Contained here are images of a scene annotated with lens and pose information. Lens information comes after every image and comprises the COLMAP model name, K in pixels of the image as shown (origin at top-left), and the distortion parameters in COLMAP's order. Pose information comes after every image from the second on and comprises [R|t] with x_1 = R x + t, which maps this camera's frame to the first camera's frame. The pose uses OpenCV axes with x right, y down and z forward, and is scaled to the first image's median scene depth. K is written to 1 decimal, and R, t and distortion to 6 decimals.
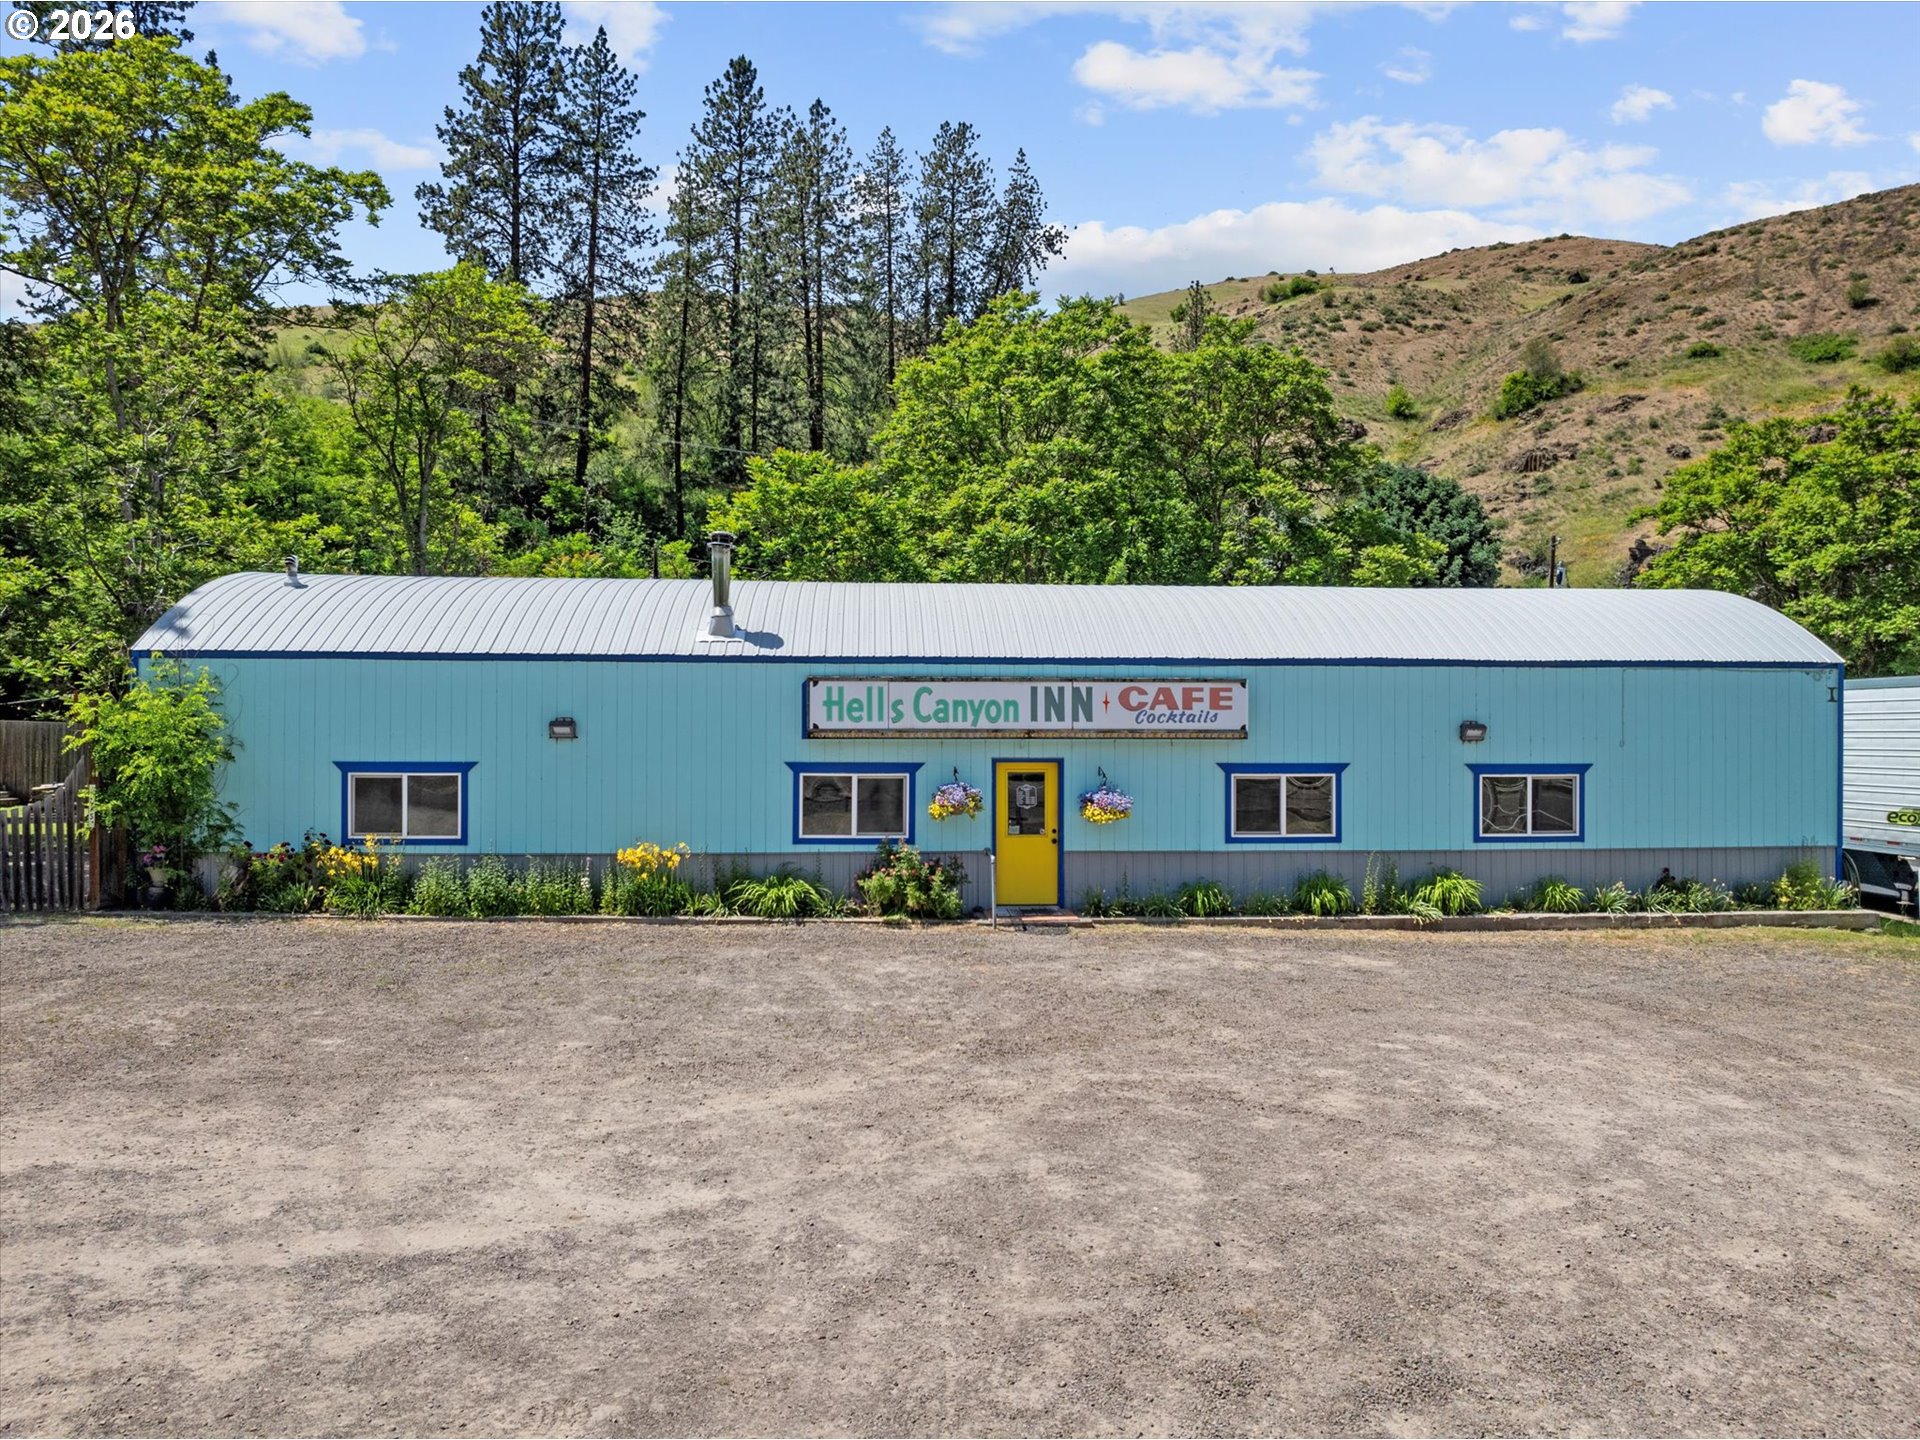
lens RADIAL K [[1361.6, 0, 960.0], [0, 1361.6, 720.0], [0, 0, 1]] dist [-0.067378, 0.045465]
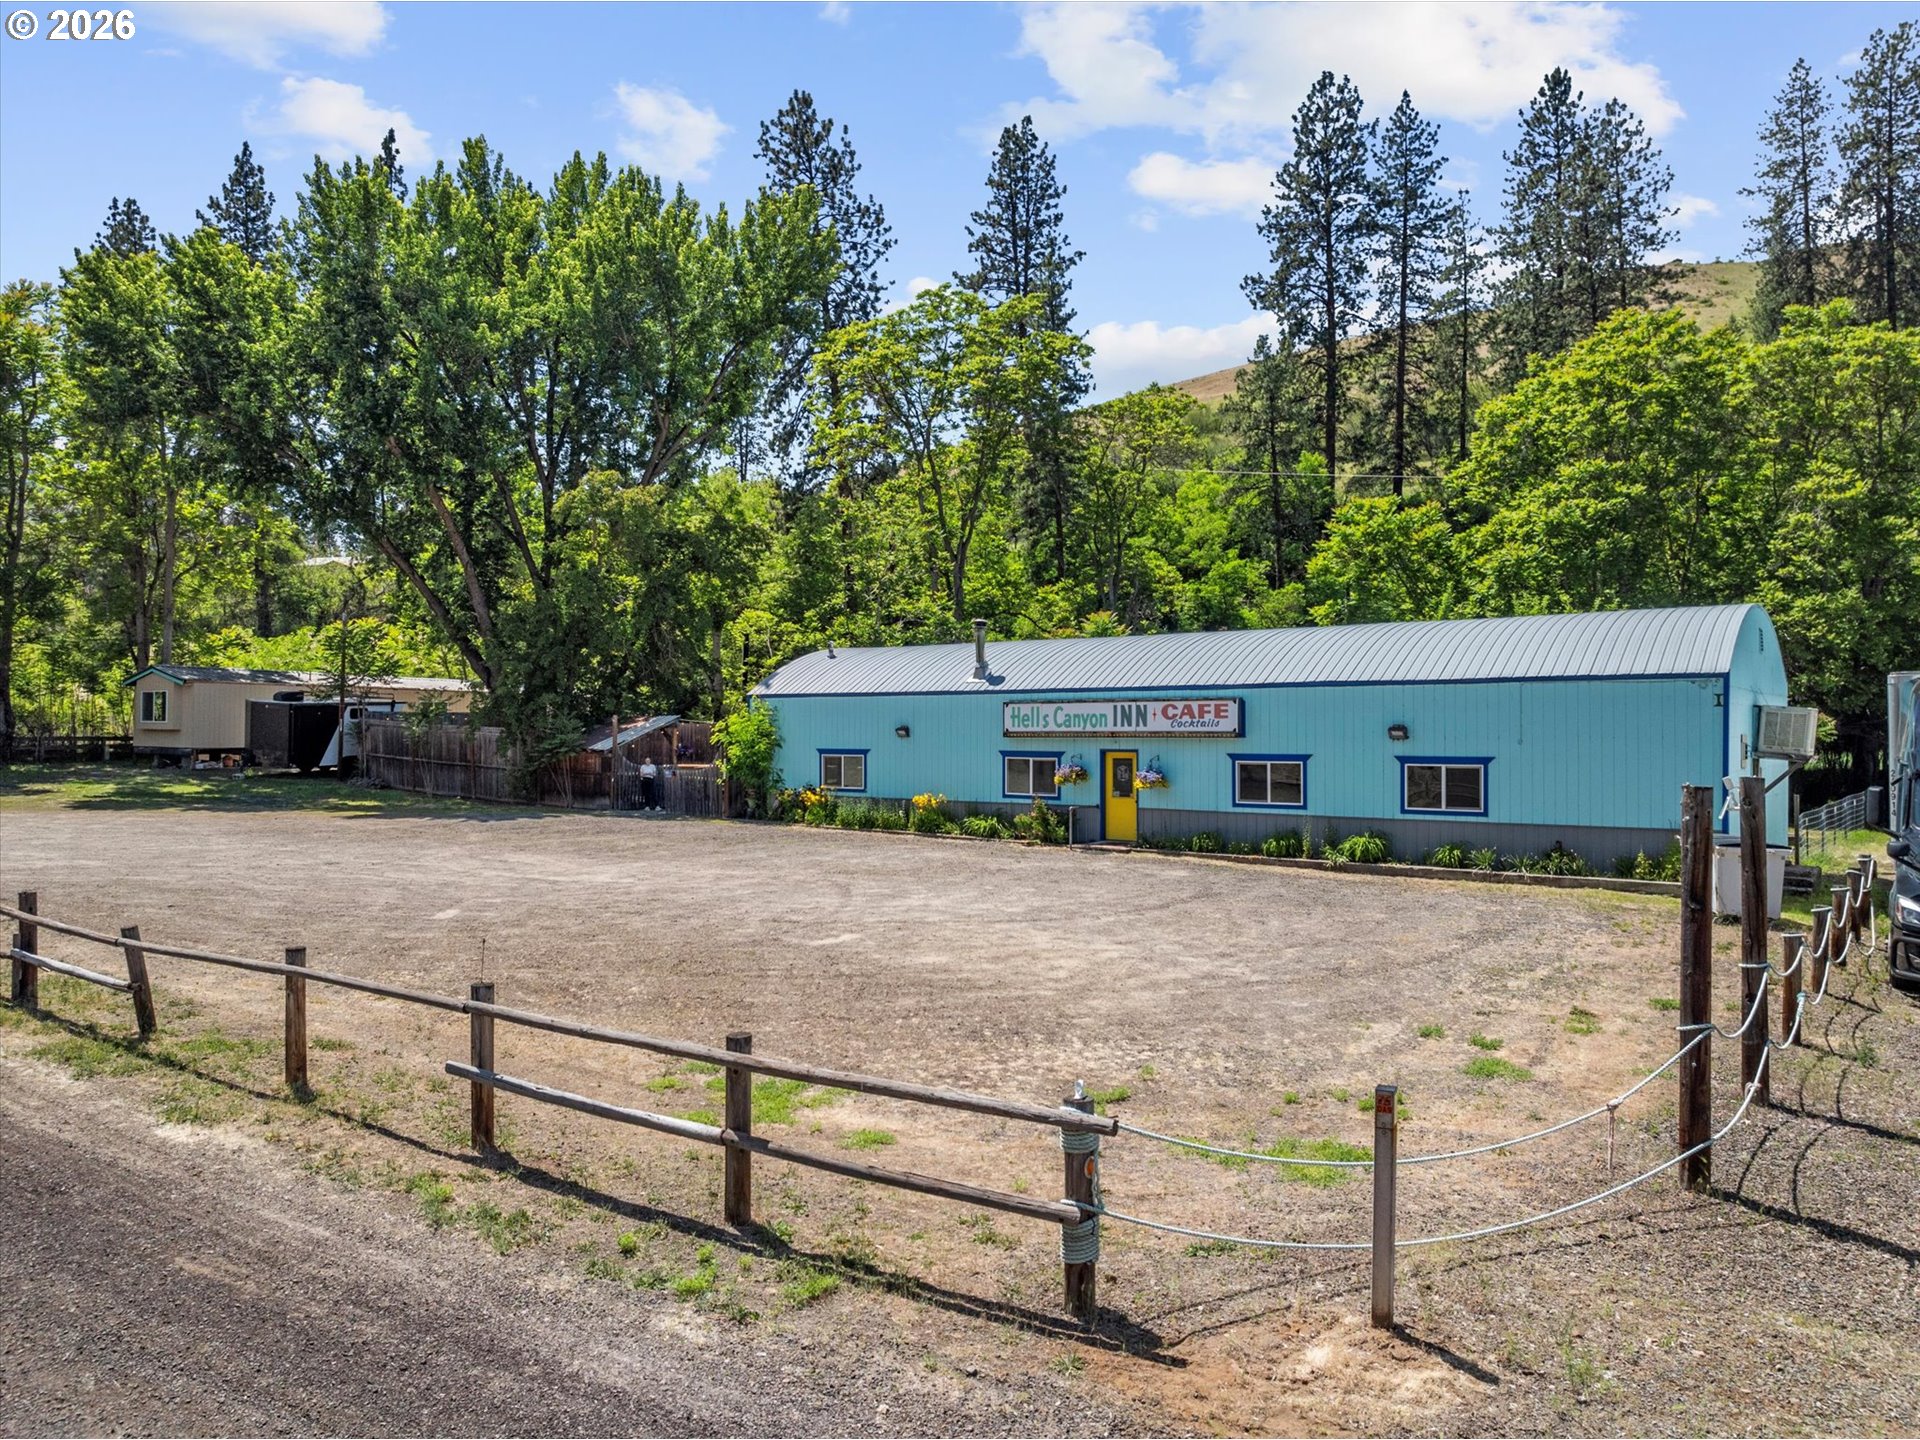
lens RADIAL K [[1361.6, 0, 960.0], [0, 1361.6, 720.0], [0, 0, 1]] dist [-0.067378, 0.045465]
pose [[0.736976, -0.007476, -0.675878, 1.003931], [0.009168, 0.999957, -0.001064, -0.006741], [0.675857, -0.005412, 0.737013, -0.319425]]
